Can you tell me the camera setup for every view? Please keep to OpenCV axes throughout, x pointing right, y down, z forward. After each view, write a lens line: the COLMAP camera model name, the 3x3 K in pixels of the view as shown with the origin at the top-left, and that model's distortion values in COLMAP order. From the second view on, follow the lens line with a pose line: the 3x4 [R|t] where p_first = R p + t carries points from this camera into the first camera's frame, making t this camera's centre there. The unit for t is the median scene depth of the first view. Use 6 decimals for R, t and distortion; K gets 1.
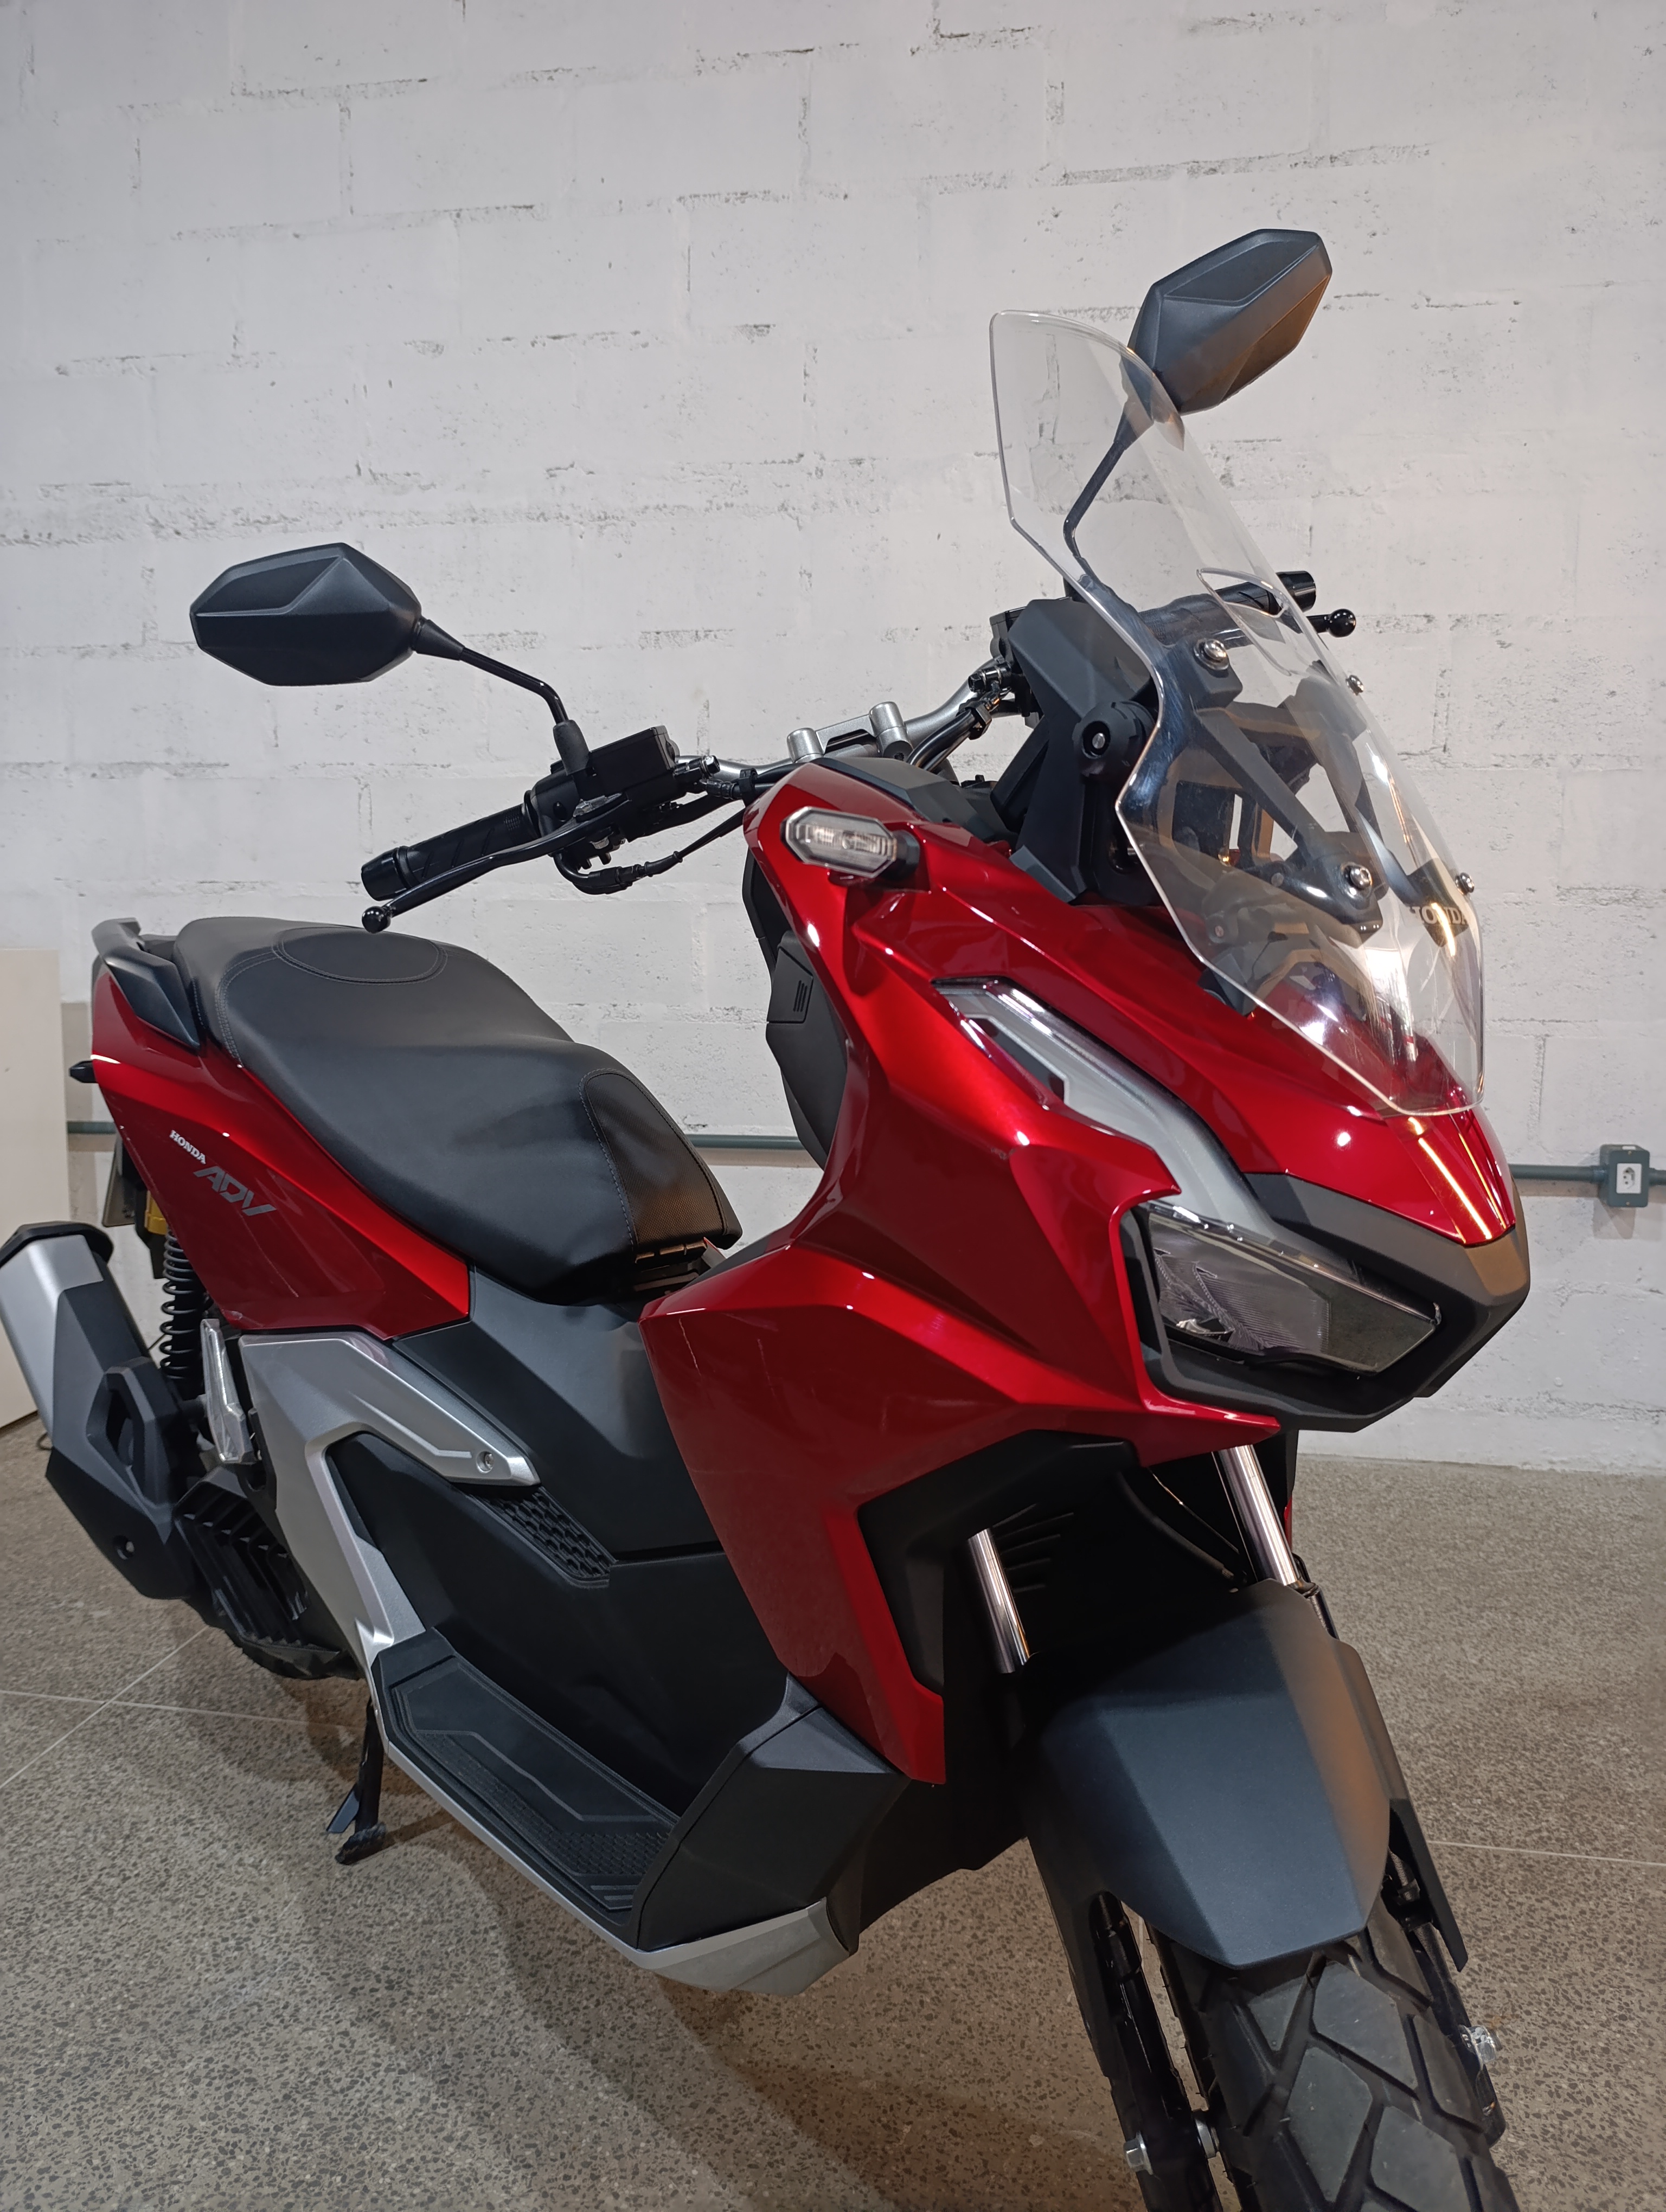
lens RADIAL K [[1549.5, 0, 832.6], [0, 1549.5, 1110.7], [0, 0, 1]] dist [0.002098, -0.023151]
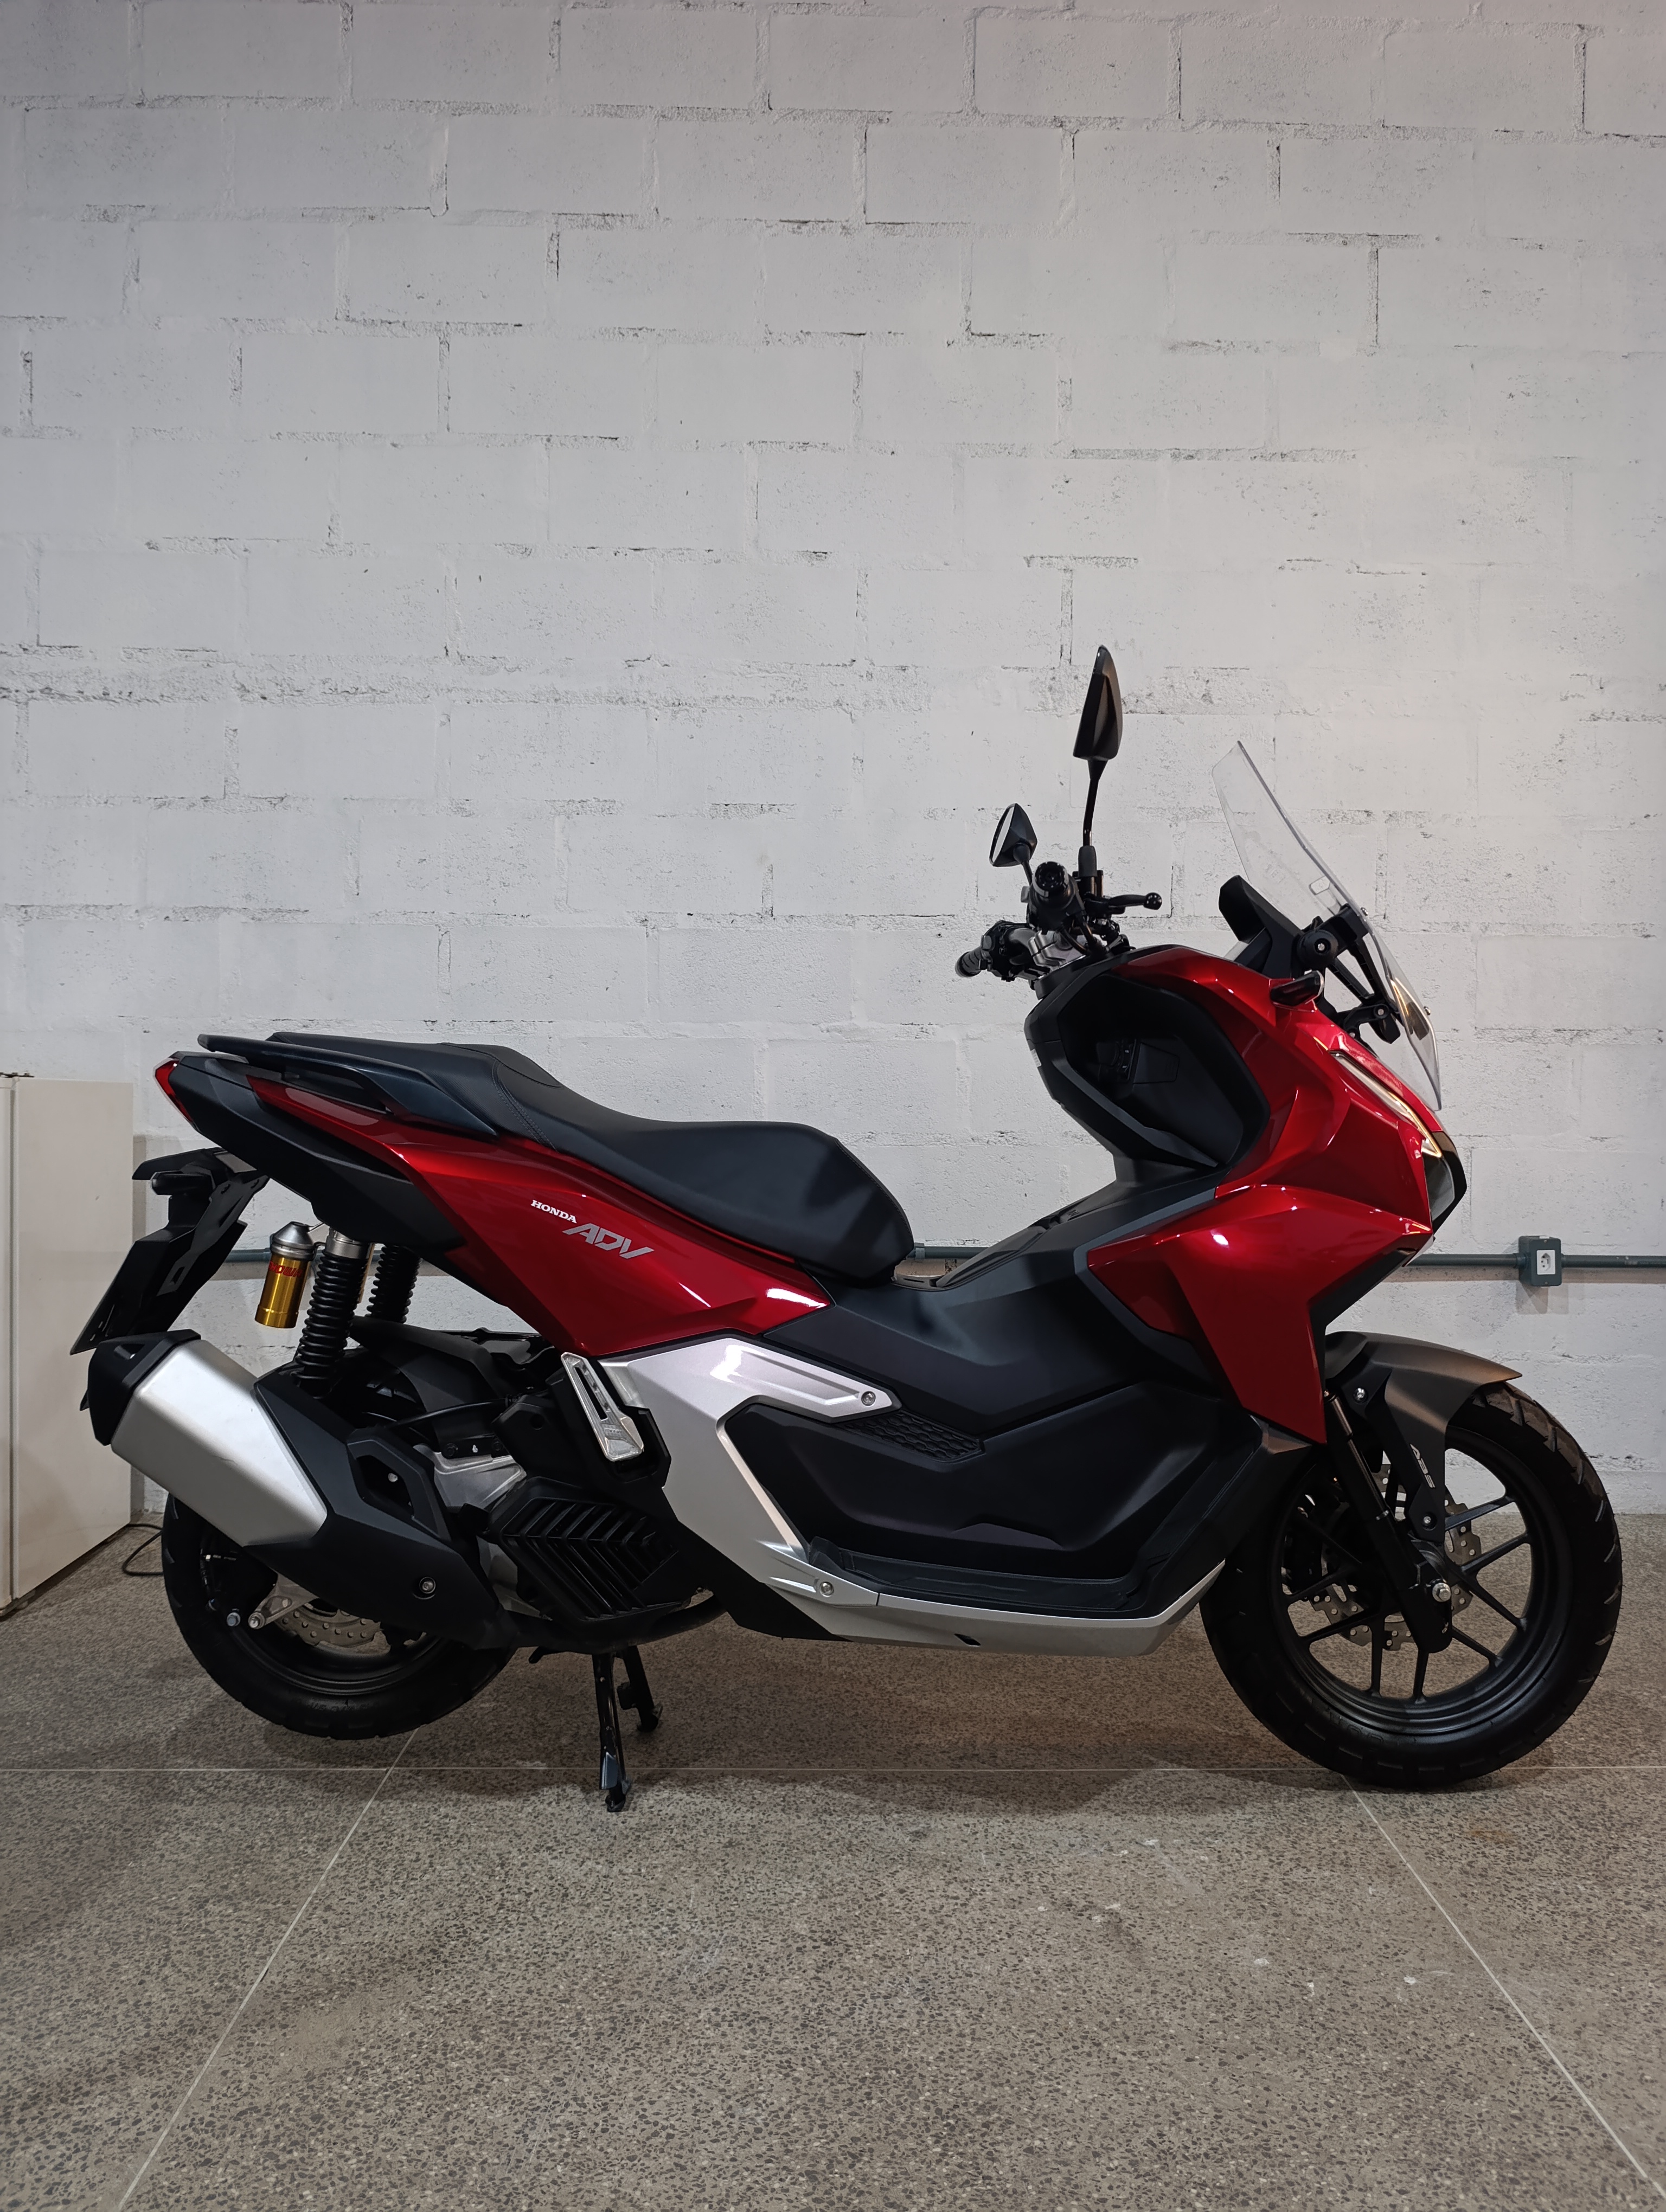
lens RADIAL K [[1549.5, 0, 838.4], [0, 1549.5, 1103.7], [0, 0, 1]] dist [0.002098, -0.023151]
pose [[0.981871, -0.003749, 0.189515, -0.270193], [0.024760, 0.993775, -0.108623, 0.038282], [-0.187928, 0.111346, 0.975851, -0.107539]]
